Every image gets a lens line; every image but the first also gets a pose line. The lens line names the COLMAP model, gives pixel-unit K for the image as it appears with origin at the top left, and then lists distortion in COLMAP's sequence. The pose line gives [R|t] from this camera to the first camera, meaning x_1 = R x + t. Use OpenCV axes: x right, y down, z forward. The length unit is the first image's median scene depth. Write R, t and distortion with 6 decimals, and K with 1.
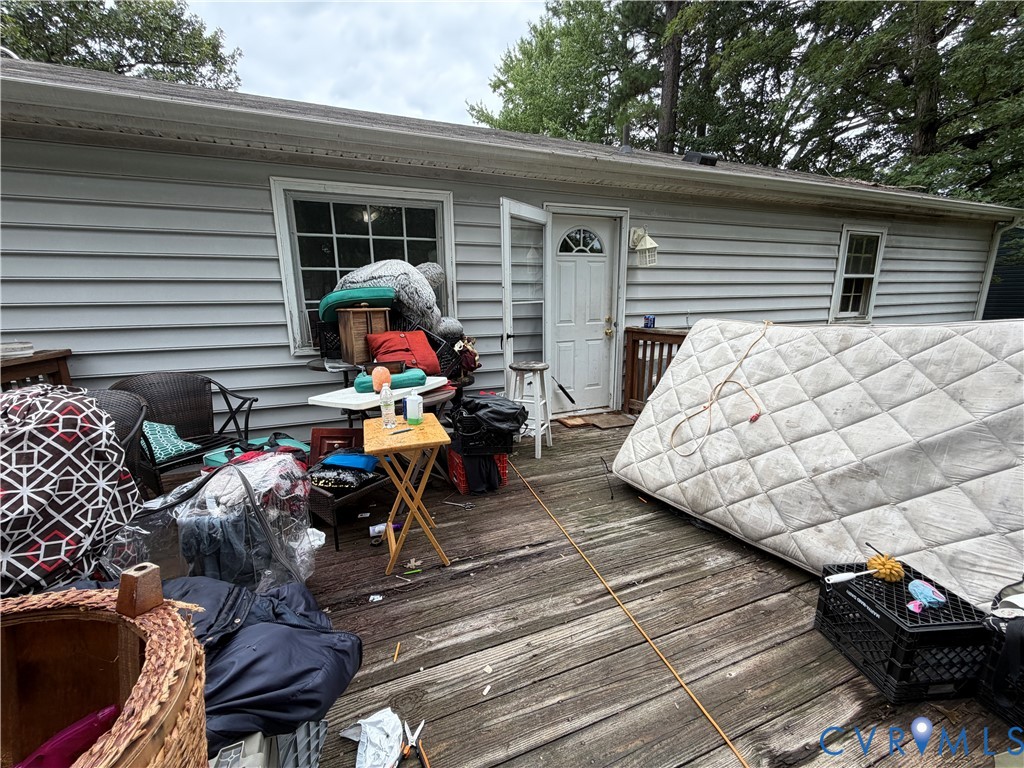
lens RADIAL K [[408.1, 0, 507.6], [0, 408.1, 386.0], [0, 0, 1]] dist [0.002310, -0.000709]
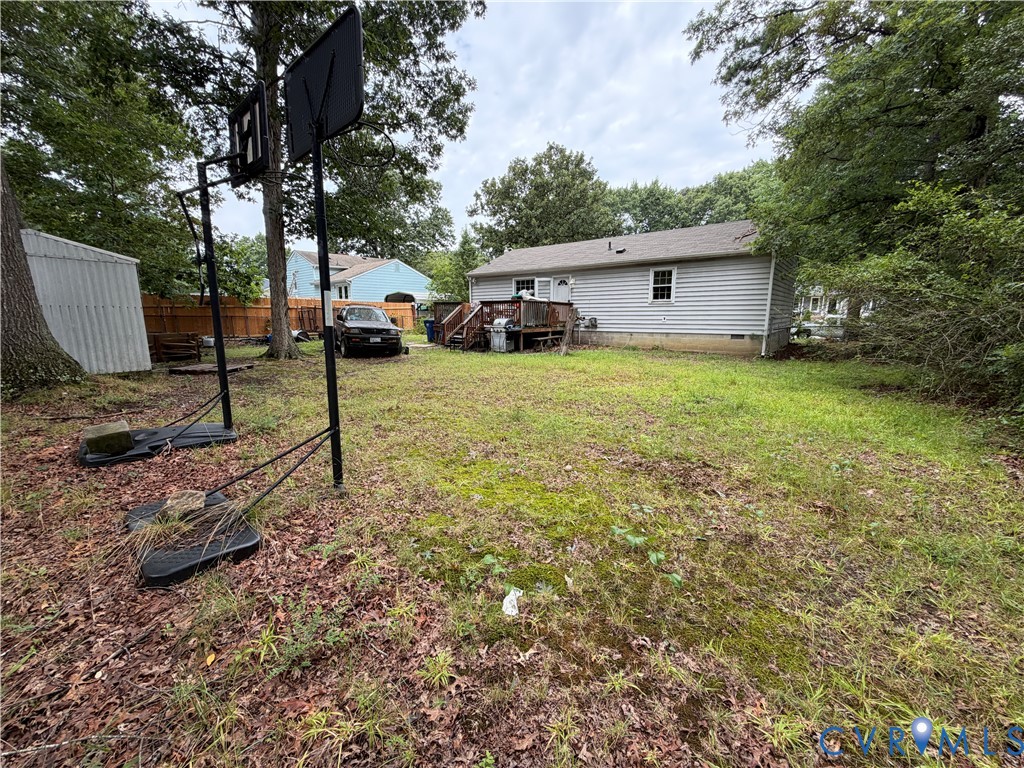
lens RADIAL K [[408.1, 0, 508.7], [0, 408.1, 383.0], [0, 0, 1]] dist [0.002310, -0.000709]
pose [[0.490371, 0.160058, -0.856690, 3.558221], [-0.186361, 0.979512, 0.076331, 0.437098], [0.851355, 0.122223, 0.510153, -1.473921]]
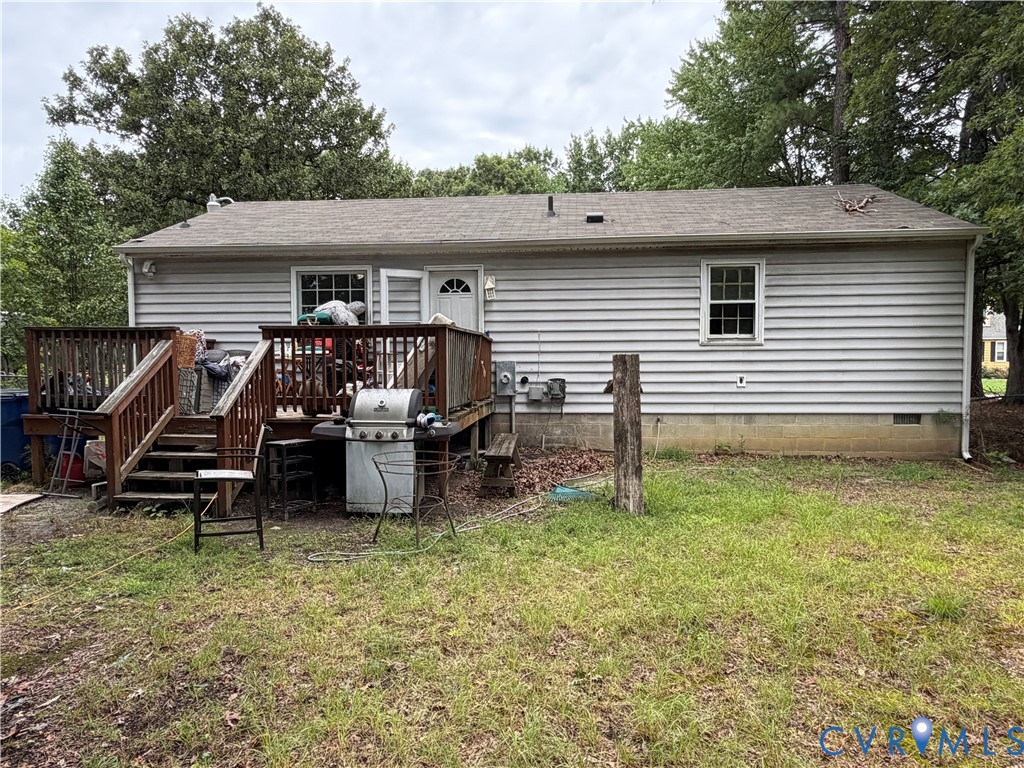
lens RADIAL K [[663.9, 0, 511.3], [0, 663.9, 384.7], [0, 0, 1]] dist [0.002893, 0.002716]
pose [[0.888659, 0.028986, -0.457651, 1.493783], [-0.105409, 0.984188, -0.142347, 0.355471], [0.446288, 0.174738, 0.877664, -1.060696]]
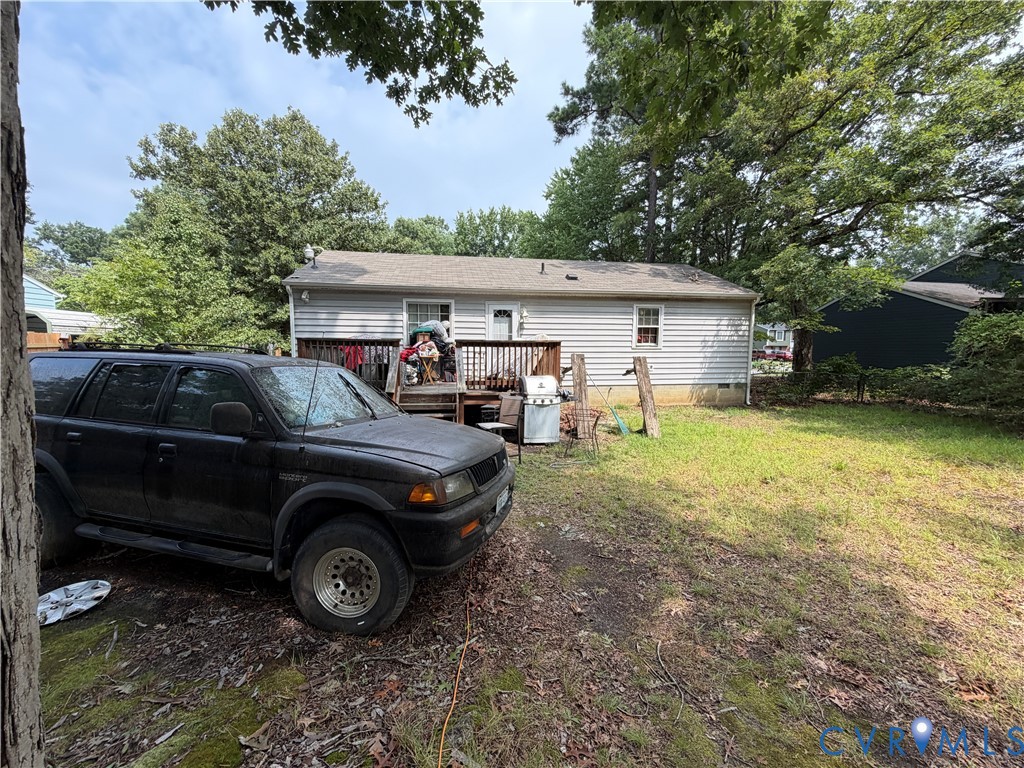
lens RADIAL K [[408.1, 0, 507.0], [0, 408.1, 384.1], [0, 0, 1]] dist [0.002310, -0.000709]
pose [[0.976221, 0.036078, -0.213753, 0.778312], [-0.062211, 0.991202, -0.116824, 0.420872], [0.207657, 0.127344, 0.969877, -1.538601]]
